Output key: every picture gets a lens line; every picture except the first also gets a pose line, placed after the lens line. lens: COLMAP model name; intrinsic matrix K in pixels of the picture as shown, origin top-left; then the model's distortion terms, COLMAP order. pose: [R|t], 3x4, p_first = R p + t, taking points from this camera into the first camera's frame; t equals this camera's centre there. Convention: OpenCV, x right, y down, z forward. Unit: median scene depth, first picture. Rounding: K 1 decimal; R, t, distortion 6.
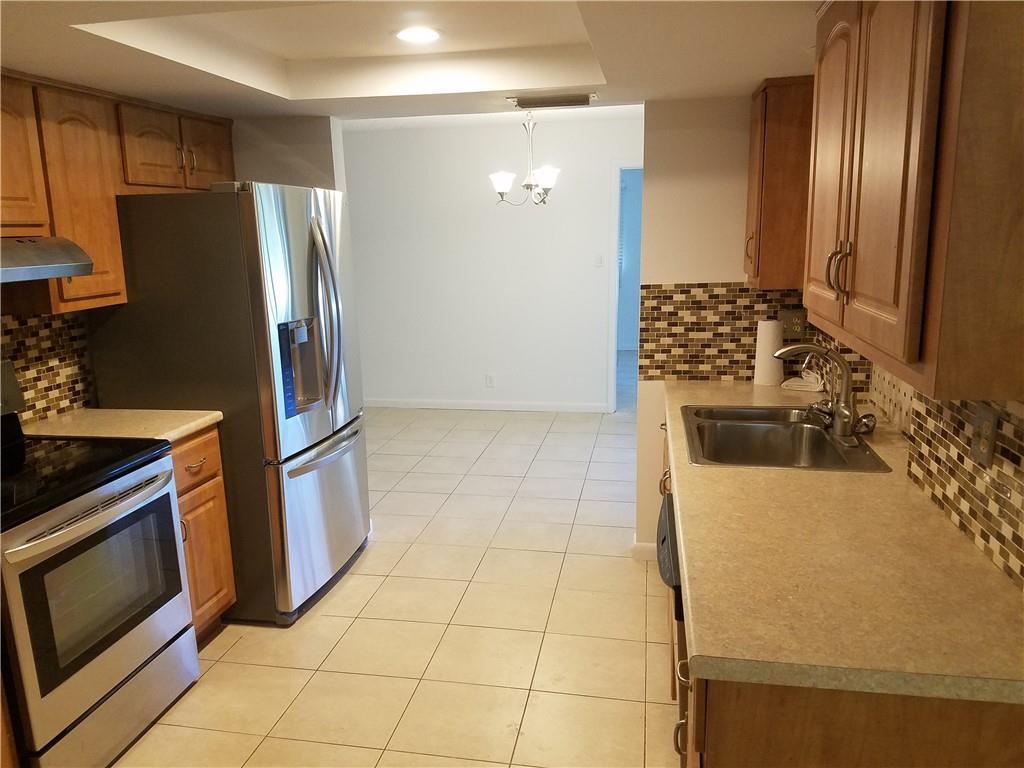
lens RADIAL K [[797.6, 0, 498.3], [0, 797.6, 415.3], [0, 0, 1]] dist [0.134344, -0.217316]
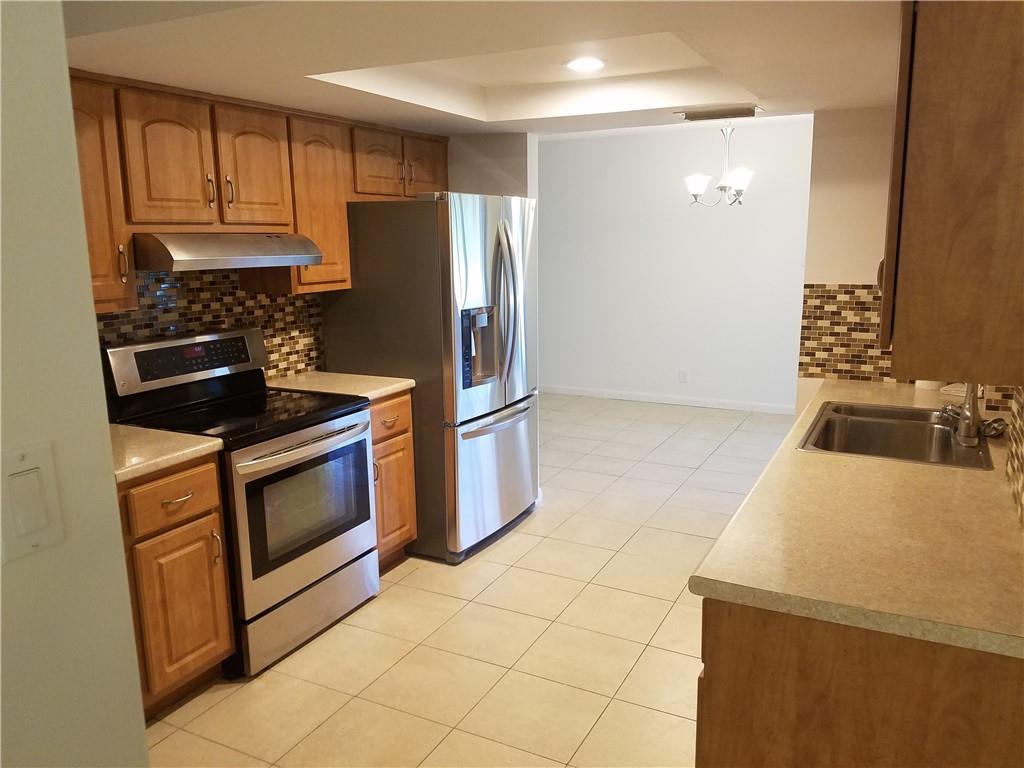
lens RADIAL K [[785.2, 0, 510.9], [0, 785.2, 400.4], [0, 0, 1]] dist [0.301226, -0.665019]
pose [[0.961141, 0.068090, -0.267529, 0.121974], [-0.072316, 0.997364, -0.005964, 0.023245], [0.266418, 0.025079, 0.963531, -0.116007]]
